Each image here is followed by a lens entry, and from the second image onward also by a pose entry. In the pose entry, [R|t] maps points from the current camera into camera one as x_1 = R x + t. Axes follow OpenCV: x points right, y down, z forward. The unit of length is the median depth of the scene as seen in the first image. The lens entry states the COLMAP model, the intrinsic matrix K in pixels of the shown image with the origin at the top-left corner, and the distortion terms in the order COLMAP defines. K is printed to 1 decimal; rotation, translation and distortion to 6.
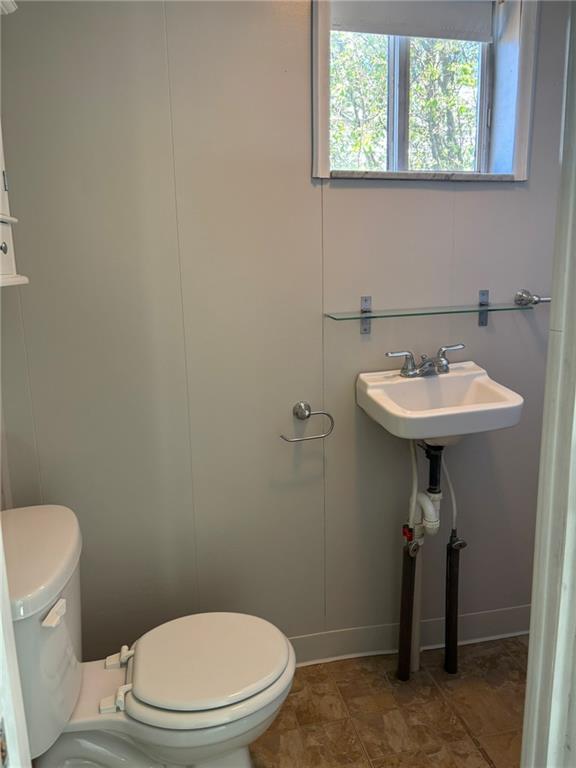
lens RADIAL K [[569.5, 0, 288.0], [0, 569.5, 384.0], [0, 0, 1]] dist [-0.004805, -0.007493]
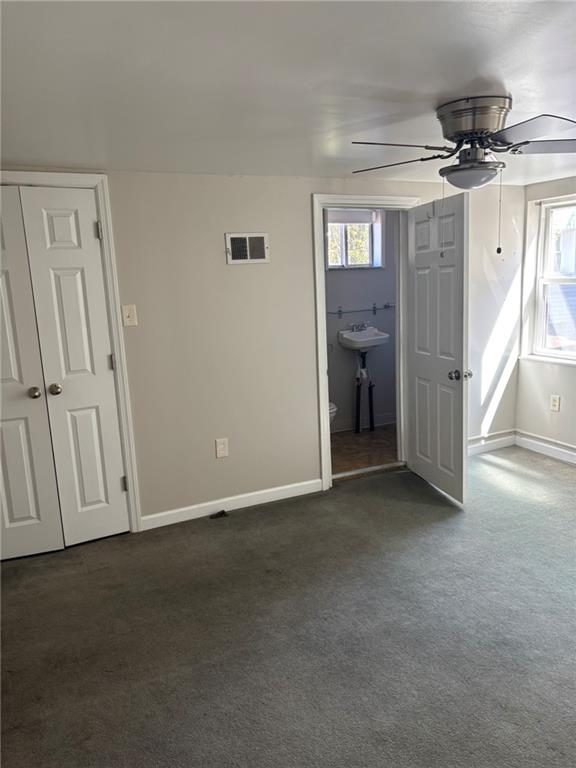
lens RADIAL K [[581.7, 0, 288.0], [0, 581.7, 384.0], [0, 0, 1]] dist [-0.001039, 0.000141]
pose [[0.975002, -0.062571, 0.213202, -0.840986], [0.066775, 0.997689, -0.012569, 0.291330], [-0.211923, 0.026491, 0.976927, -2.040266]]
